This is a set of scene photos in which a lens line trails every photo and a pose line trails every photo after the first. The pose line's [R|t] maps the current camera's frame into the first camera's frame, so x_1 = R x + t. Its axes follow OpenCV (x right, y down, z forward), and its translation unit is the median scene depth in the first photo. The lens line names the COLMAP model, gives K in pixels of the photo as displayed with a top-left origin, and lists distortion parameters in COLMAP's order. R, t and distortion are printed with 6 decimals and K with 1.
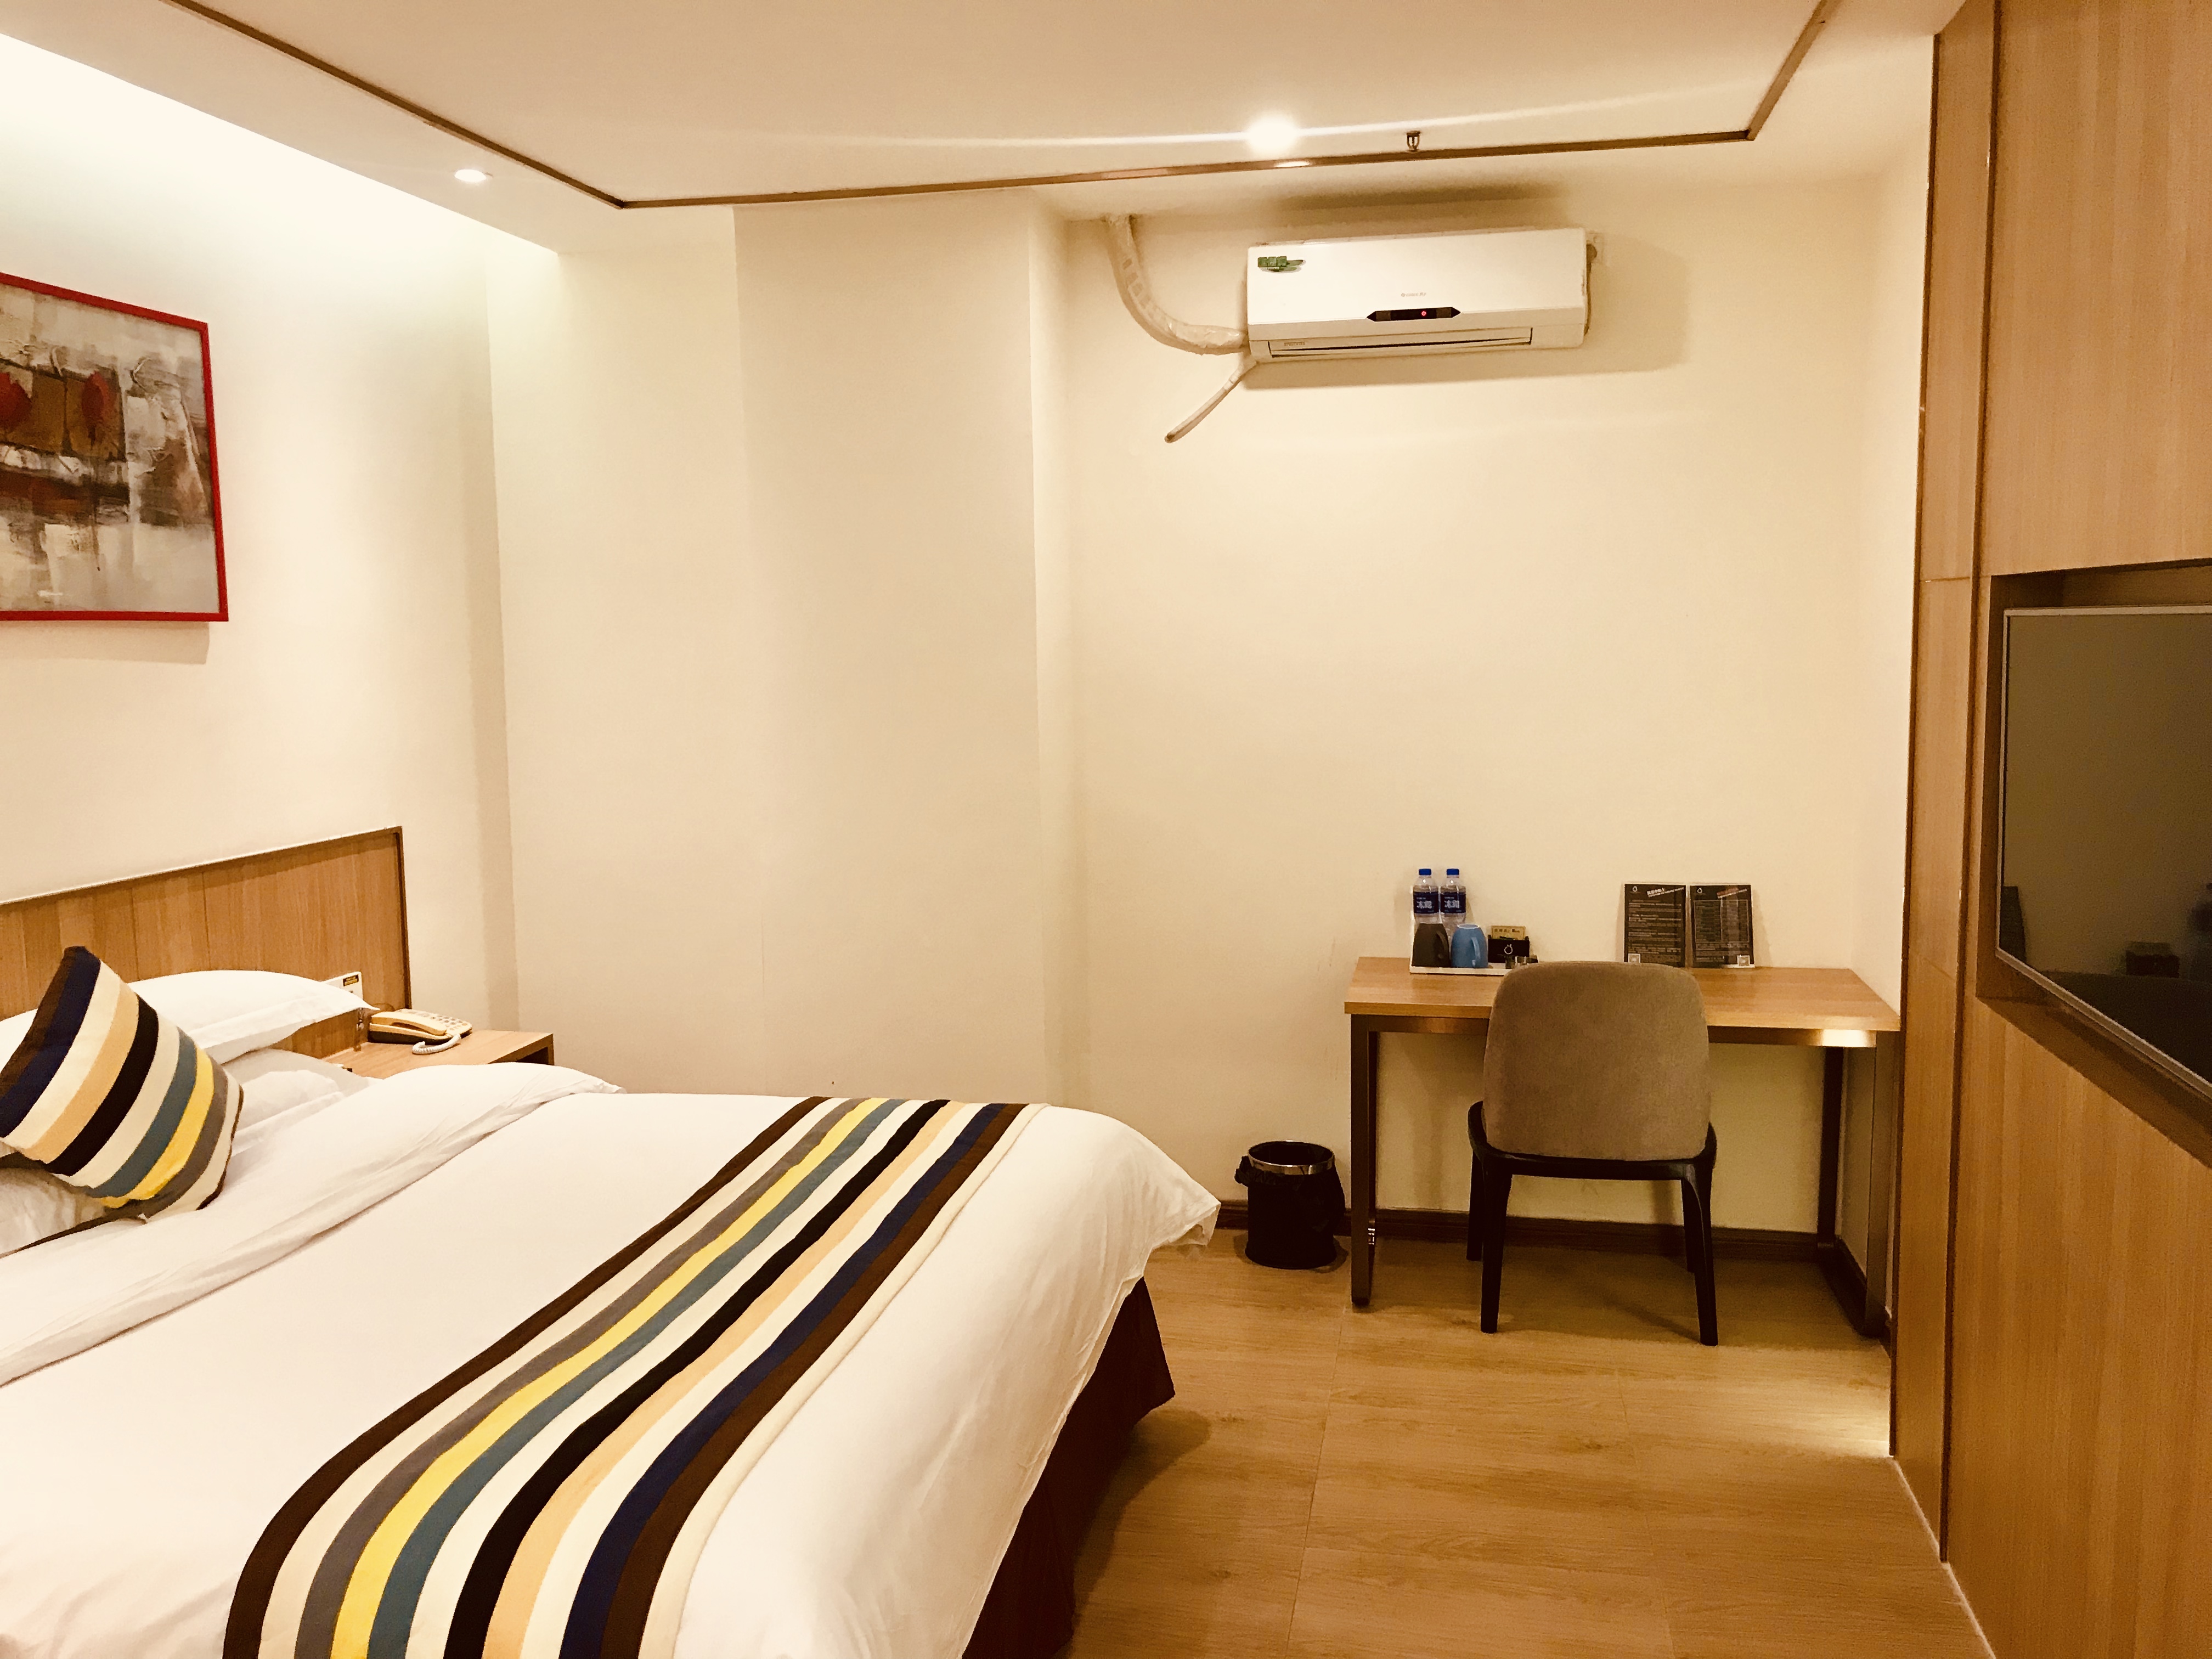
lens RADIAL K [[1809.0, 0, 1106.2], [0, 1809.0, 829.4], [0, 0, 1]] dist [0.012122, 0.004239]
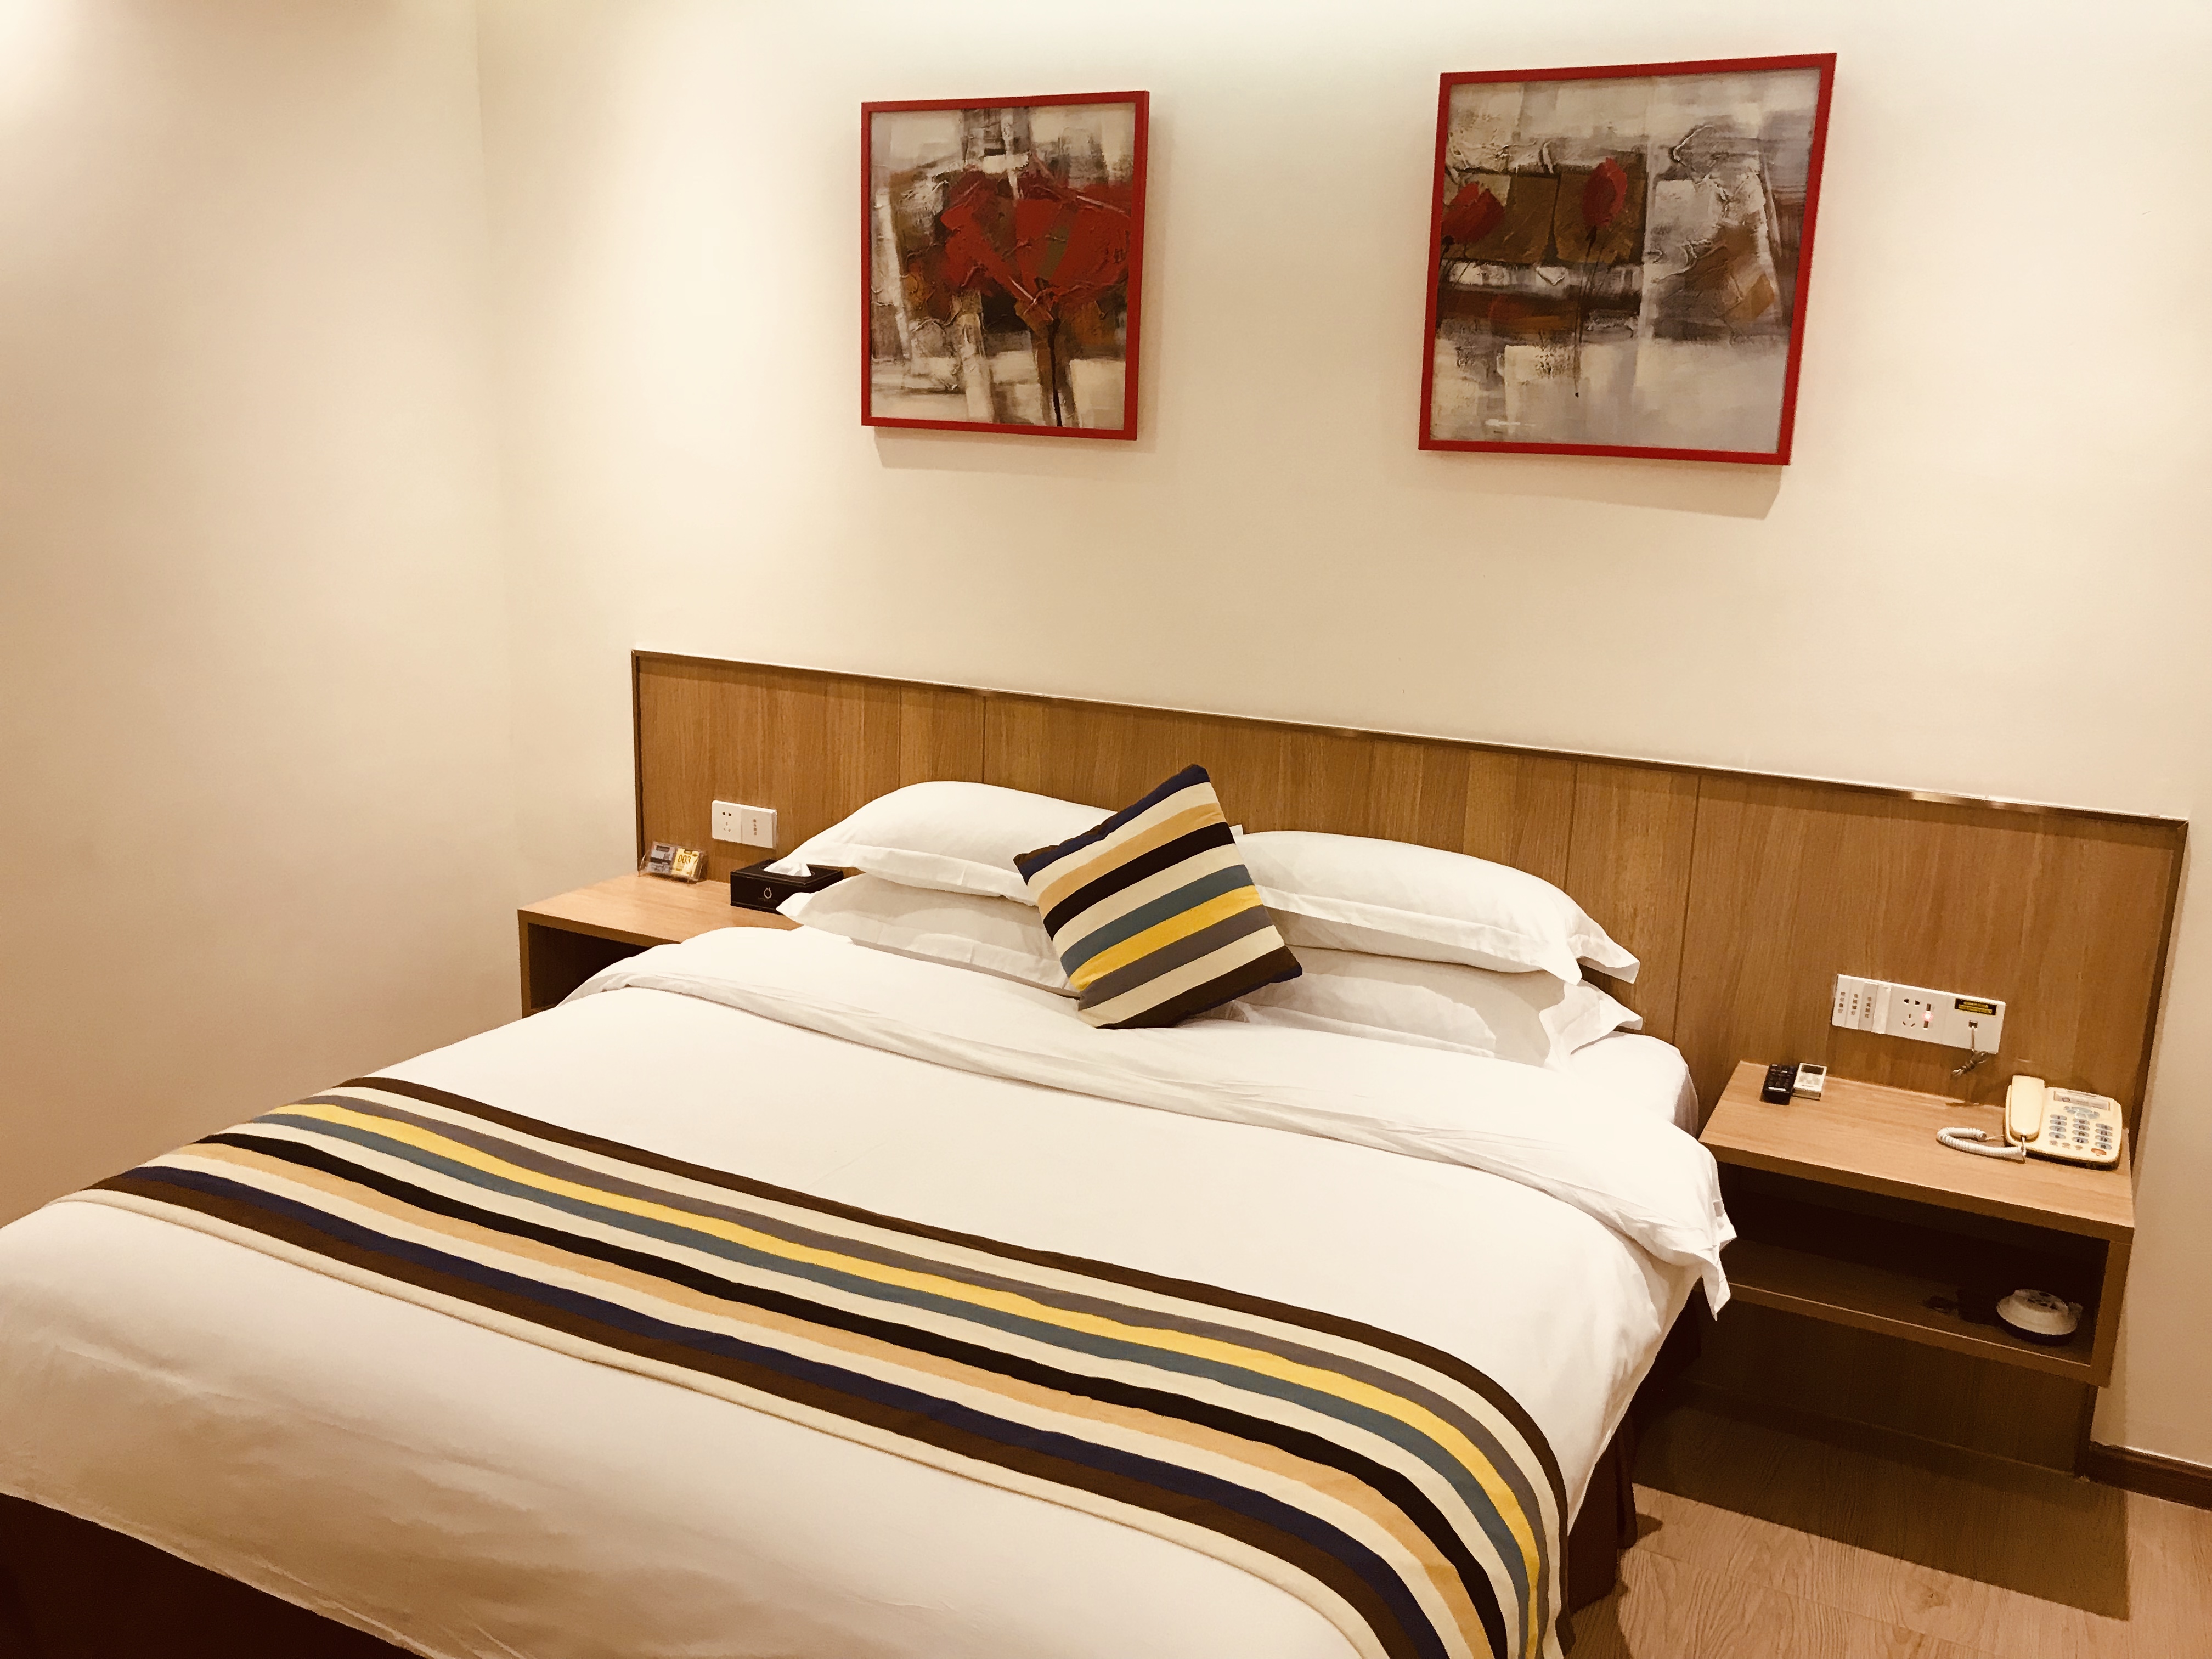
lens RADIAL K [[1809.0, 0, 1107.9], [0, 1809.0, 820.1], [0, 0, 1]] dist [0.012122, 0.004239]
pose [[-0.266586, 0.215539, -0.939401, 0.365263], [-0.139685, 0.955743, 0.258929, -0.141477], [0.953635, 0.200247, -0.224680, 1.016242]]
